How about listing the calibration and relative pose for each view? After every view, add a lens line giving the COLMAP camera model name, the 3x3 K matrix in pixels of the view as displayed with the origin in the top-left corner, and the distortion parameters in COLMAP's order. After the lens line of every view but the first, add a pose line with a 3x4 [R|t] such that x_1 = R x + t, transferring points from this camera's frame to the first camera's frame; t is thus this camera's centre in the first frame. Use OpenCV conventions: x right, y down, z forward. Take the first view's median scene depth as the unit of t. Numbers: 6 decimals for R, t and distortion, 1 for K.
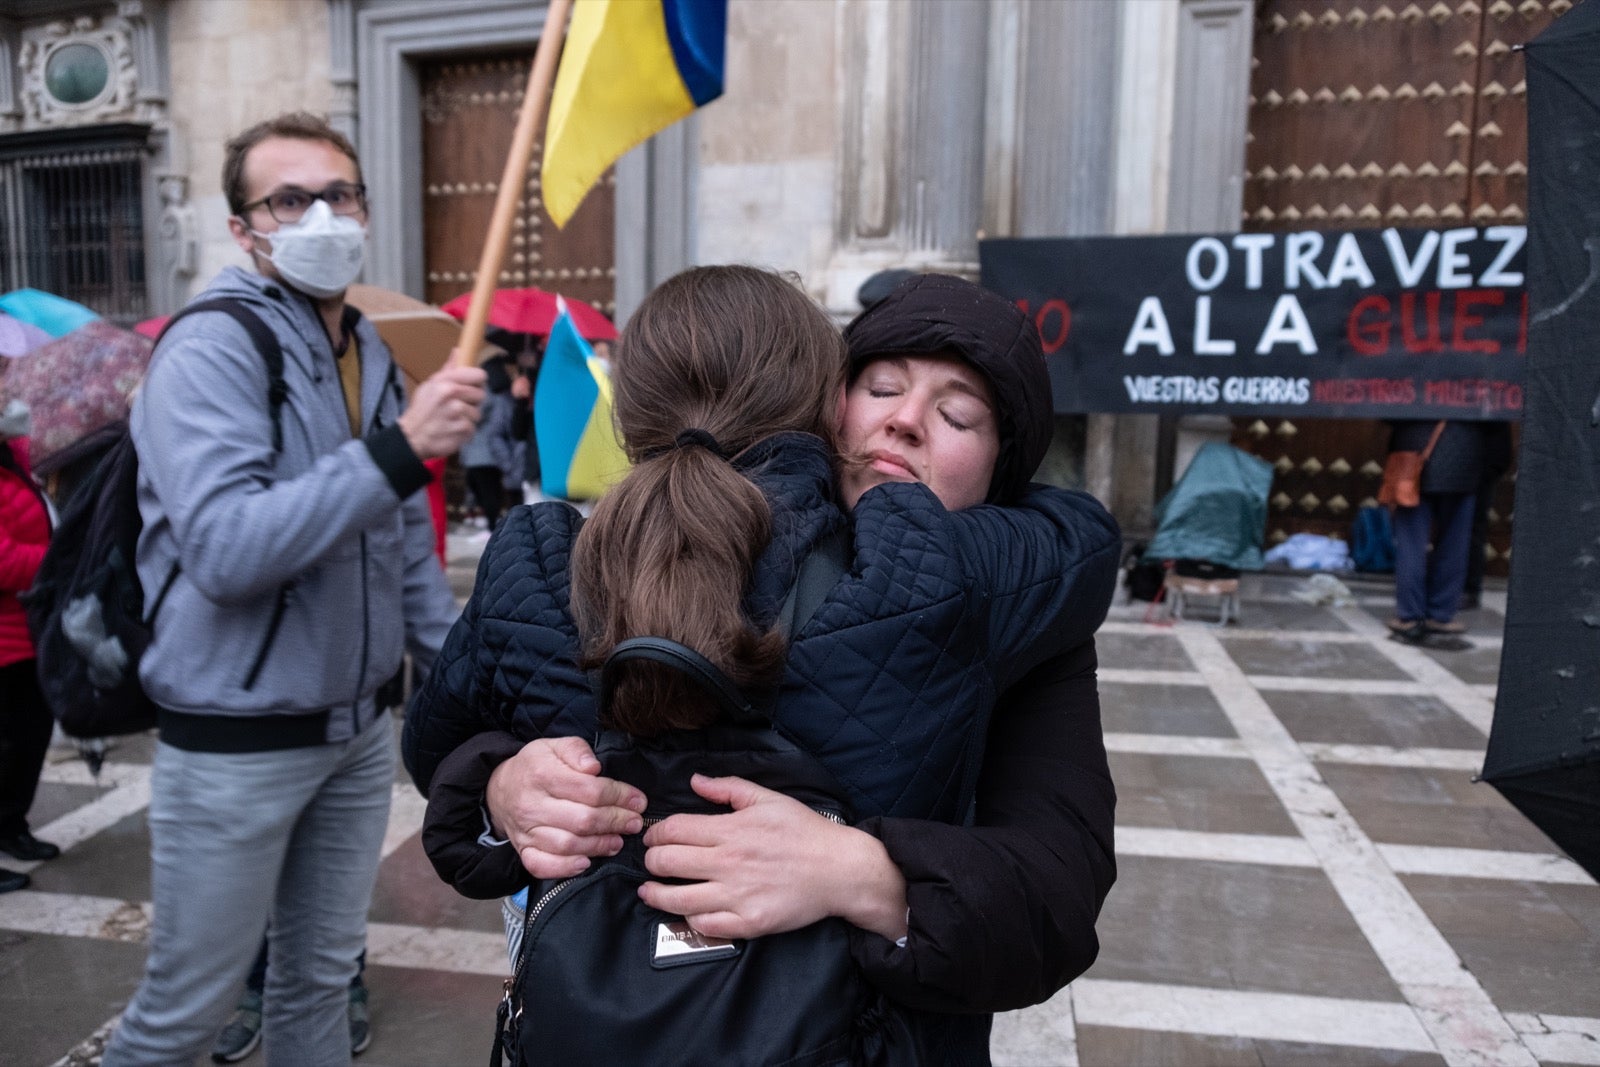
lens RADIAL K [[1220.6, 0, 797.4], [0, 1220.6, 525.2], [0, 0, 1]] dist [-0.034098, 0.015886]
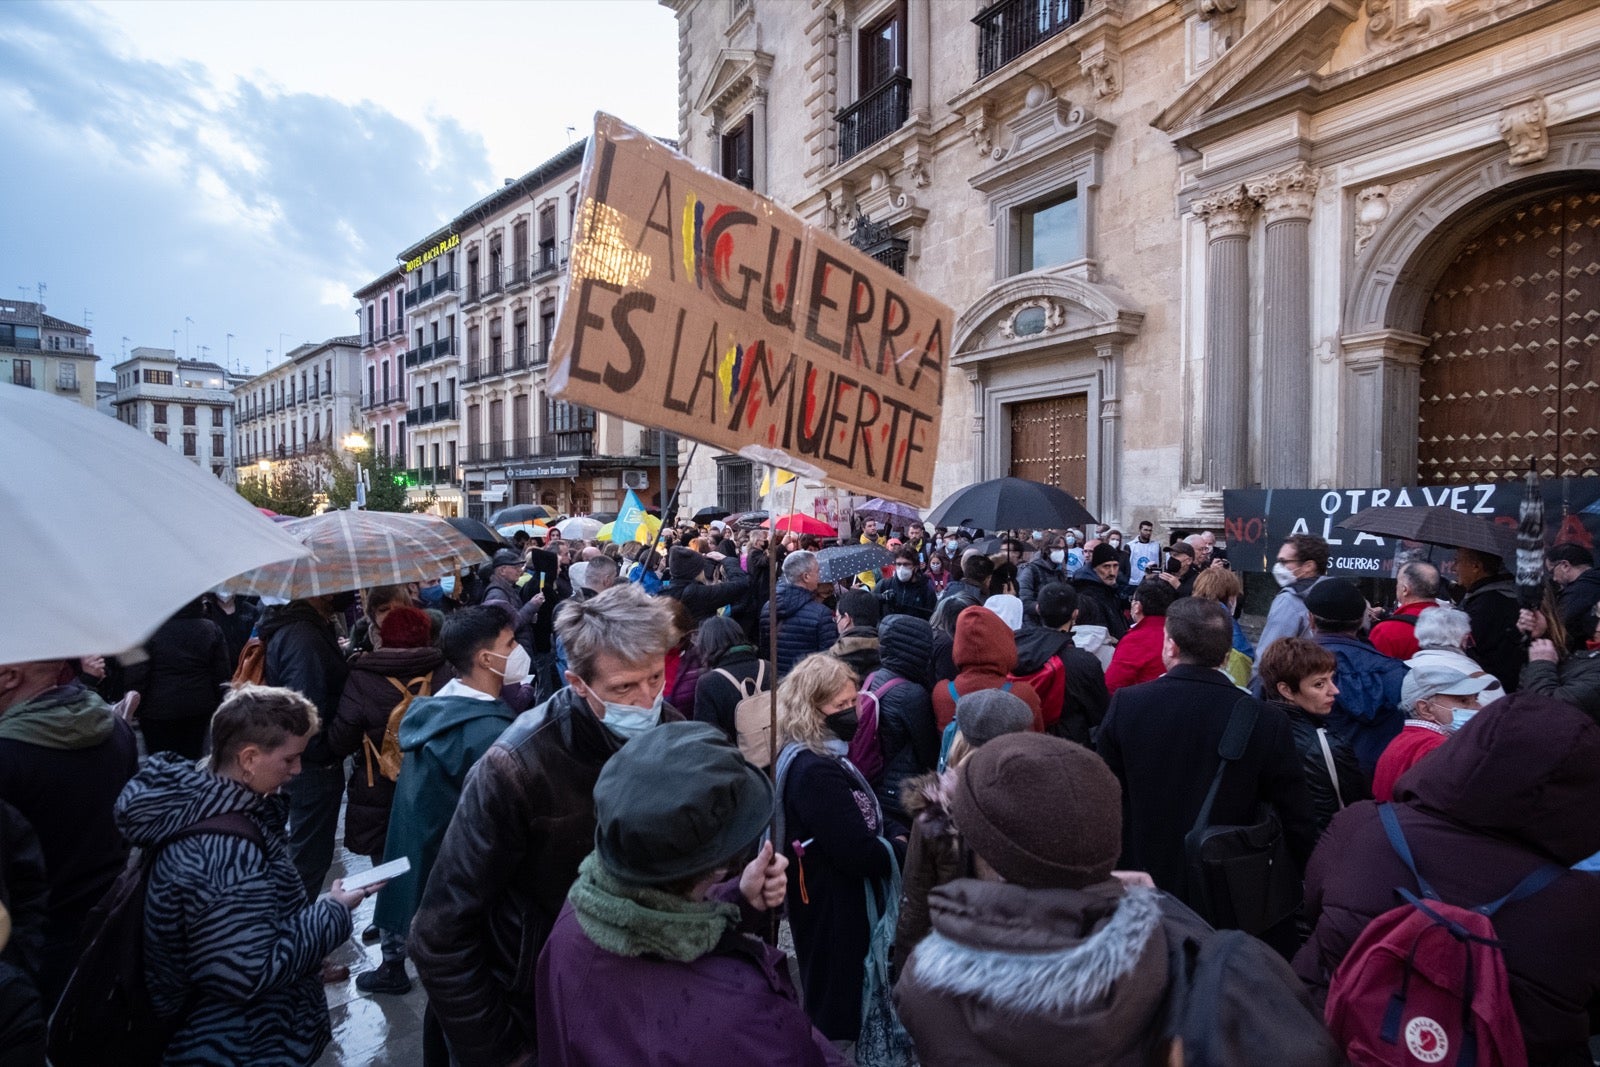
lens RADIAL K [[1218.2, 0, 789.9], [0, 1218.2, 523.4], [0, 0, 1]] dist [-0.036917, 0.014374]
pose [[0.806674, 0.005609, -0.590970, 0.741834], [-0.044091, 0.997739, -0.050714, -0.028636], [0.589350, 0.066966, 0.805098, -1.123484]]
